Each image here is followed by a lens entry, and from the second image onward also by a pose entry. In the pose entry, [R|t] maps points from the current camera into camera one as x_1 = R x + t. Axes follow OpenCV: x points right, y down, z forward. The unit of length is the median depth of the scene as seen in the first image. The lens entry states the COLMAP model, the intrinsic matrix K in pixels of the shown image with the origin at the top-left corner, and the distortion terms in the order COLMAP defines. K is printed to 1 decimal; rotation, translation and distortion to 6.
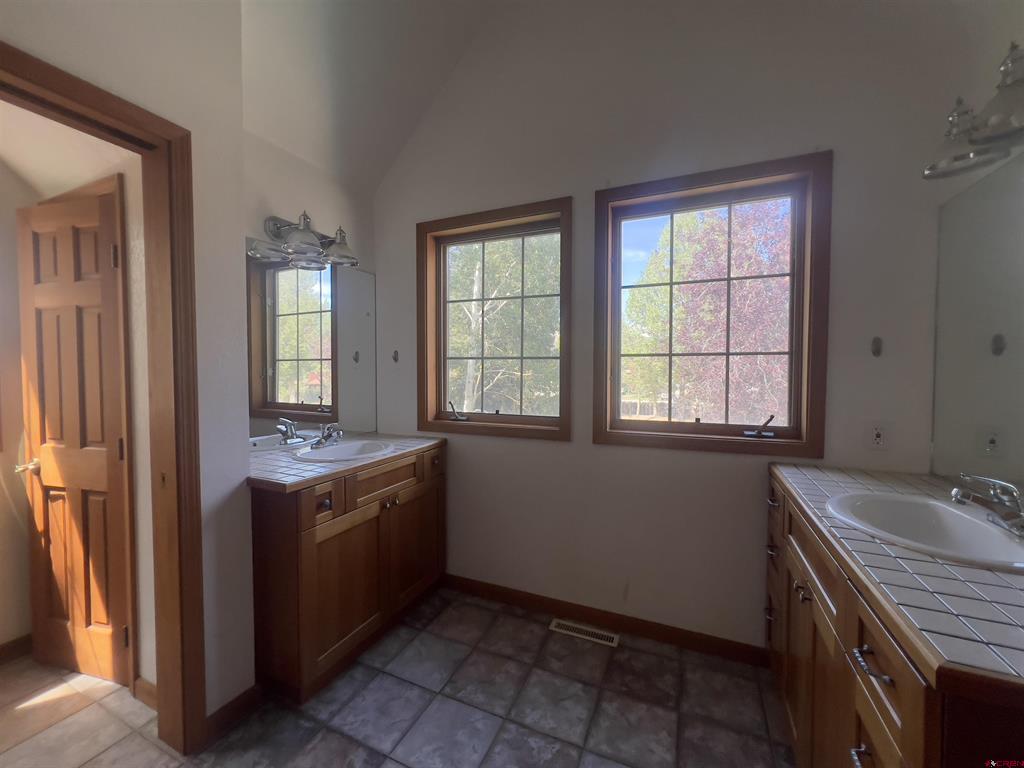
lens RADIAL K [[413.9, 0, 512.0], [0, 413.9, 384.0], [0, 0, 1]] dist [-0.001114, 0.000421]
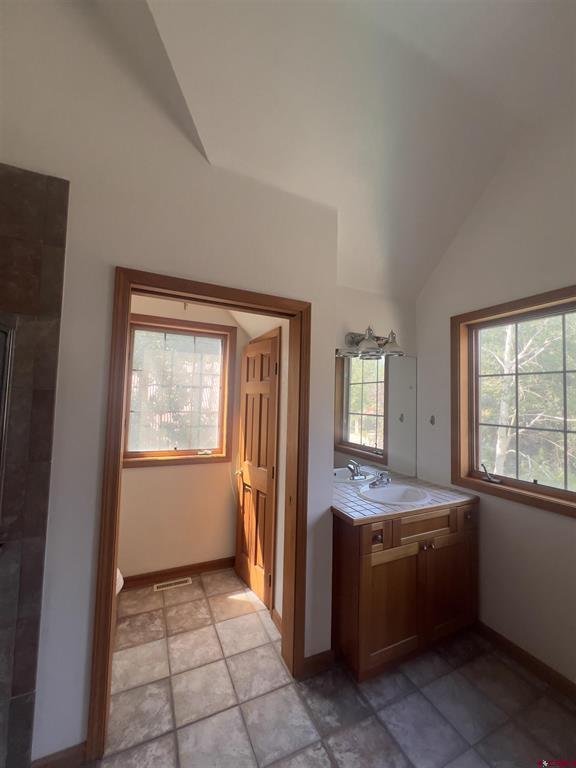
lens RADIAL K [[309.4, 0, 288.0], [0, 309.4, 384.0], [0, 0, 1]] dist [-0.001572, -0.000210]
pose [[0.759815, -0.018834, -0.649866, 0.002775], [-0.045518, 0.995586, -0.082073, -0.108233], [0.648543, 0.091941, 0.755605, -0.025643]]
